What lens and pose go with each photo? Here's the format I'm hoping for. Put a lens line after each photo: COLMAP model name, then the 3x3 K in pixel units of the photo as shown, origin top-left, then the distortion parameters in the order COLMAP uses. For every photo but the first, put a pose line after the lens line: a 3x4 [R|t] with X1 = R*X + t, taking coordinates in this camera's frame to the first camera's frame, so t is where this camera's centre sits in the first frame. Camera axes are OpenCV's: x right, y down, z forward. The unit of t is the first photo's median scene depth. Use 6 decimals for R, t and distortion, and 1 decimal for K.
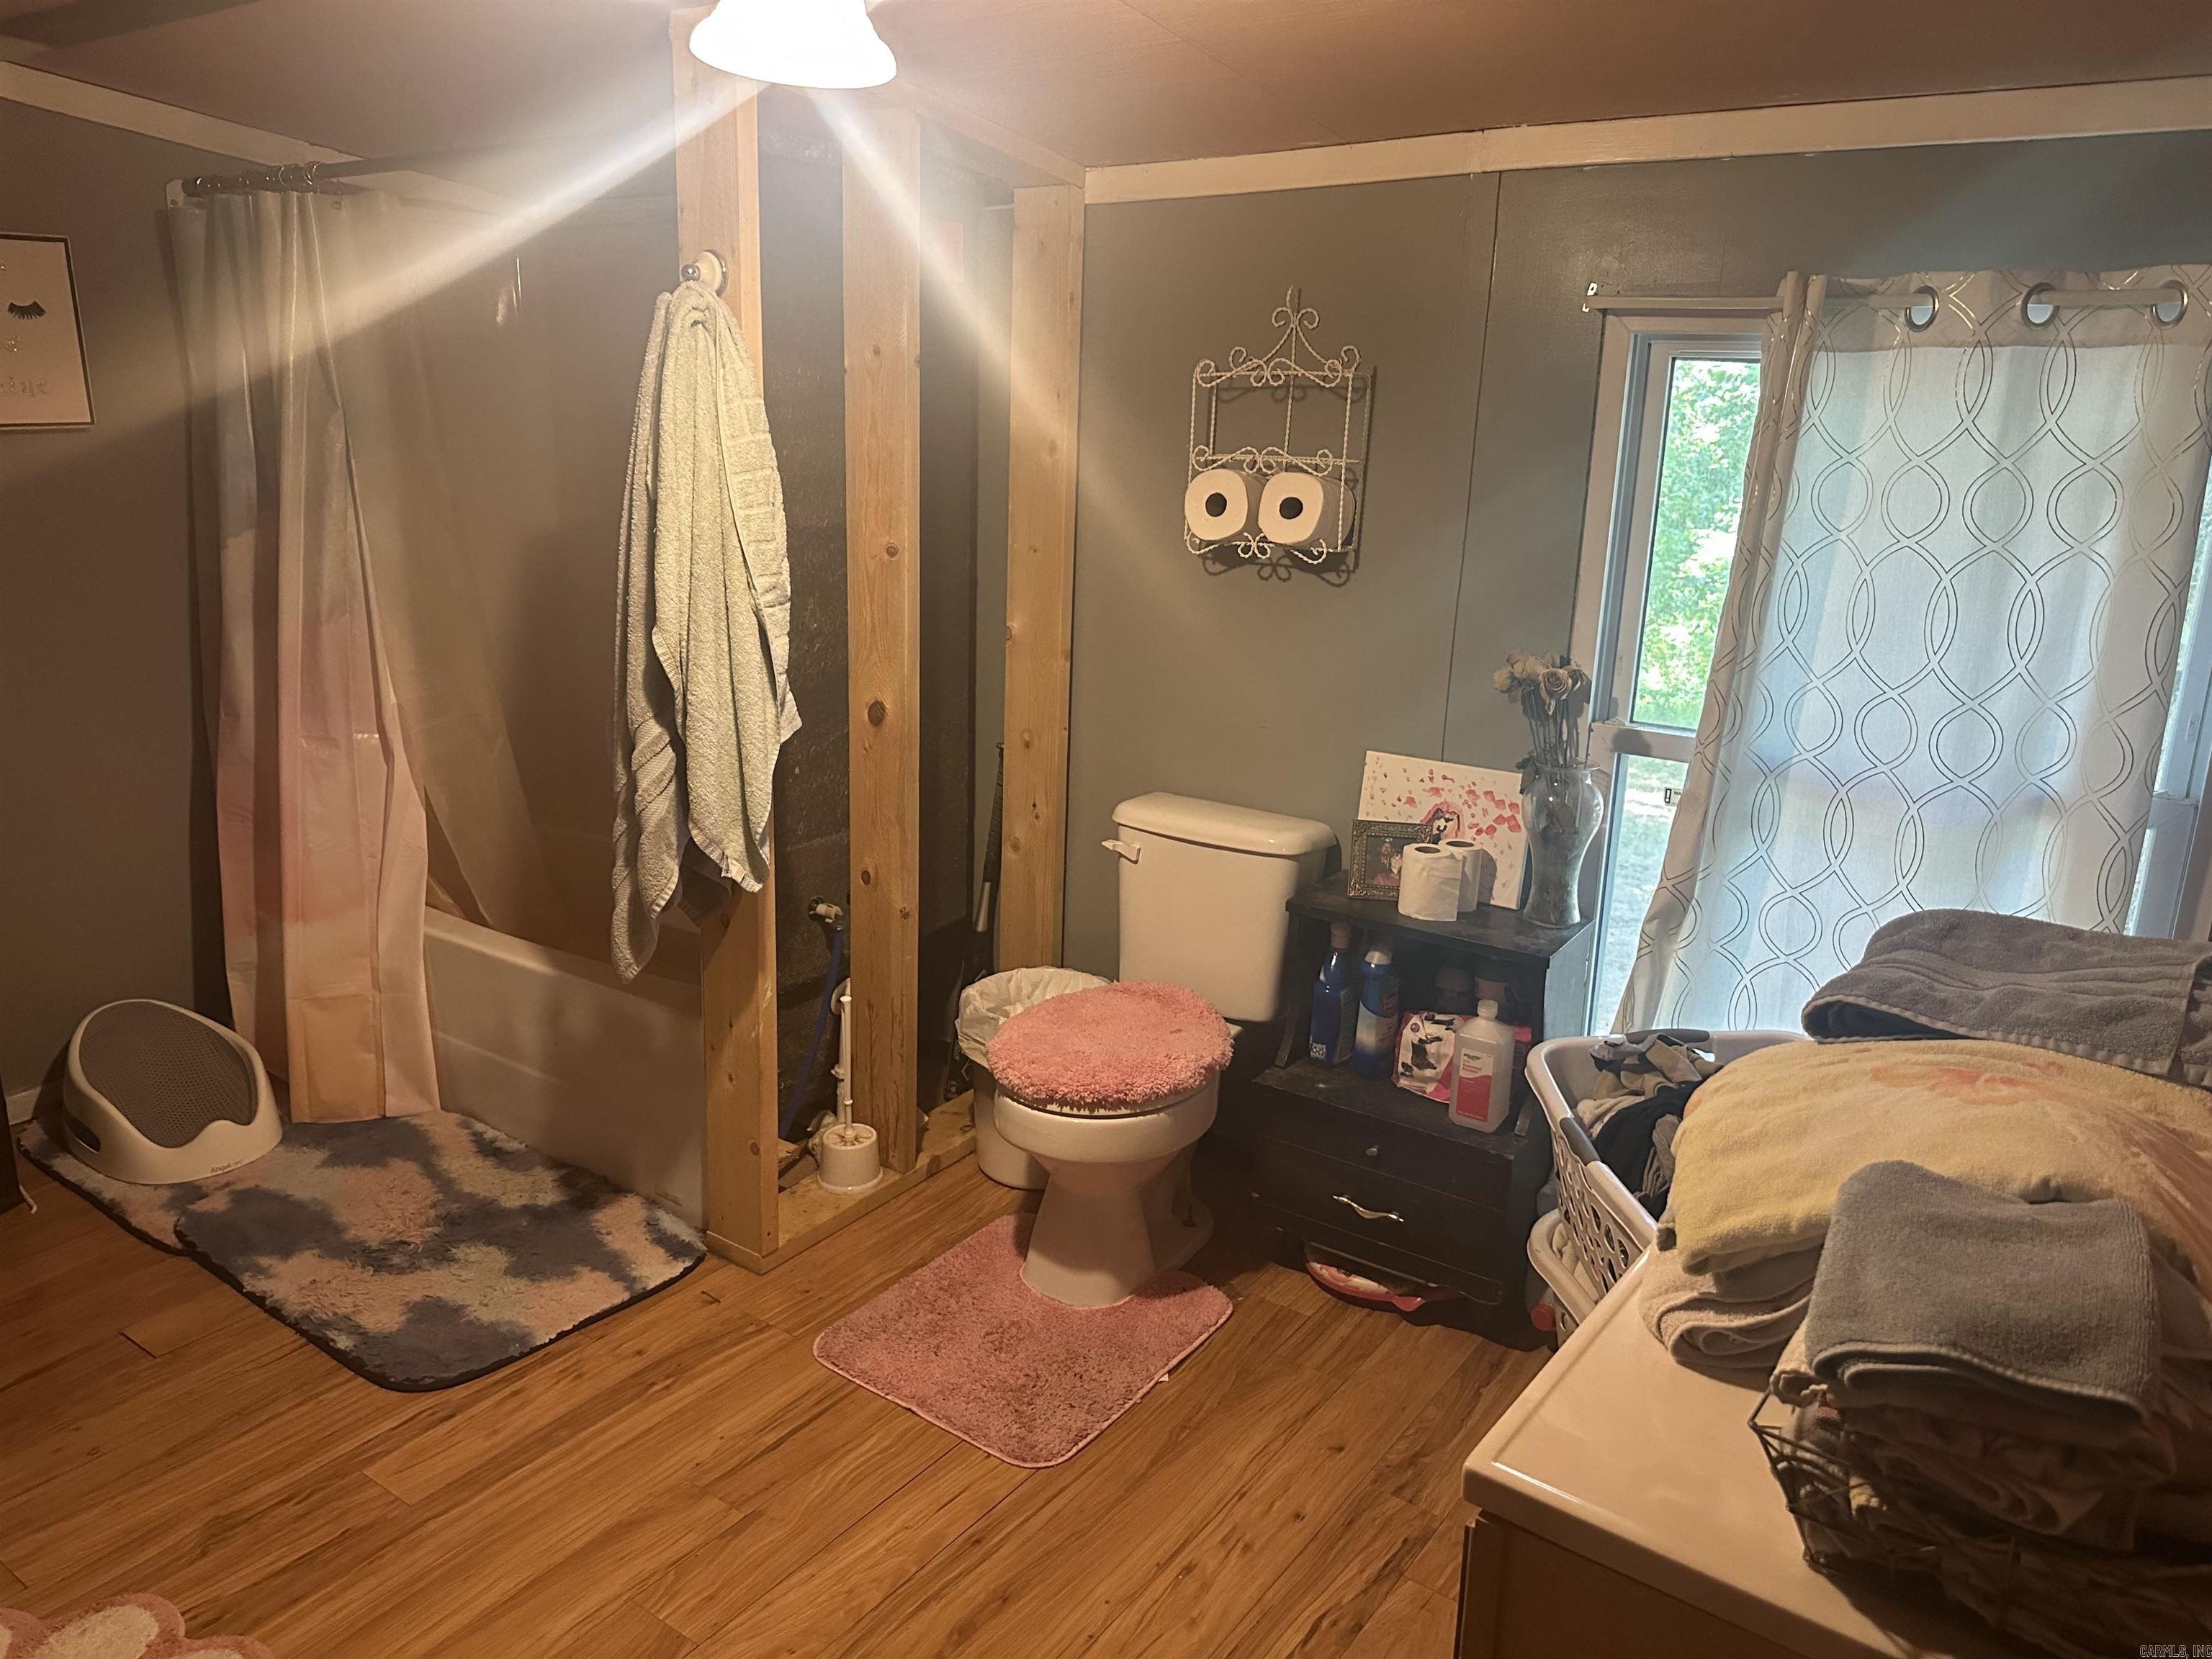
lens RADIAL K [[1561.6, 0, 1077.5], [0, 1561.6, 835.2], [0, 0, 1]] dist [0.050730, -0.047054]
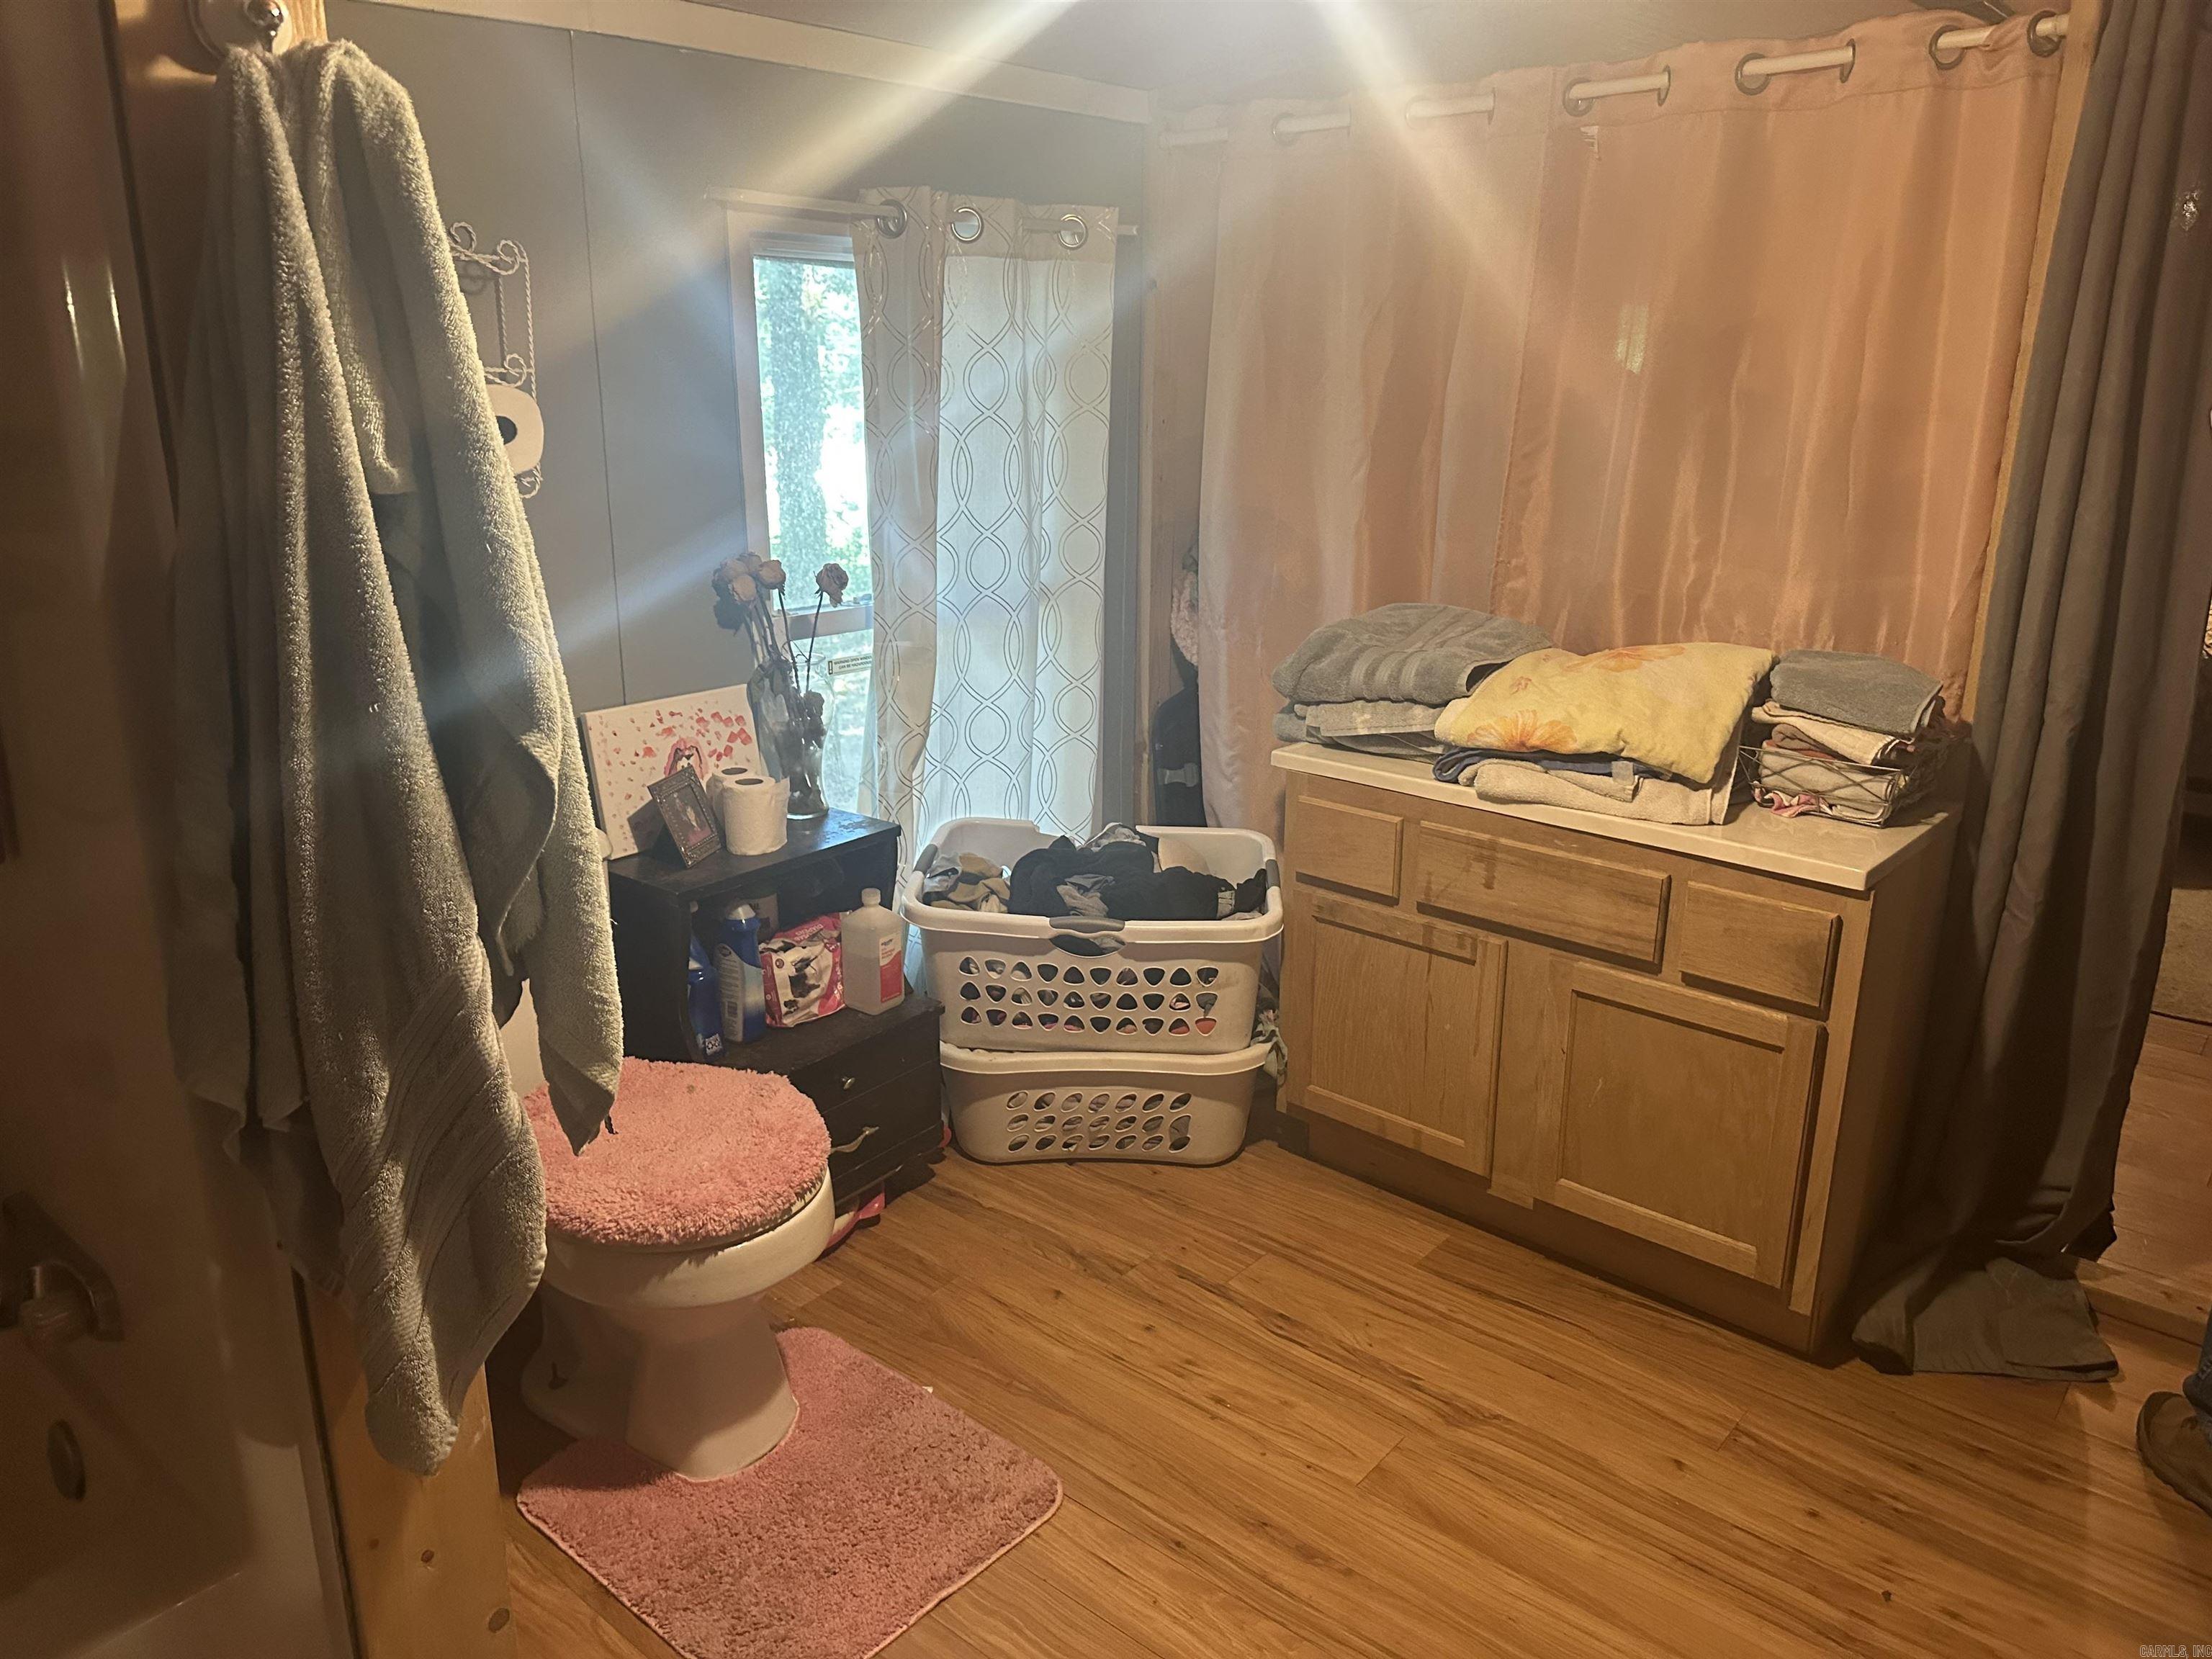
lens RADIAL K [[1542.8, 0, 1110.7], [0, 1542.8, 839.4], [0, 0, 1]] dist [0.072376, -0.100989]
pose [[0.080157, -0.323416, 0.942856, -0.630801], [0.261990, 0.919478, 0.293124, -0.169899], [-0.961736, 0.223523, 0.158434, 0.628890]]
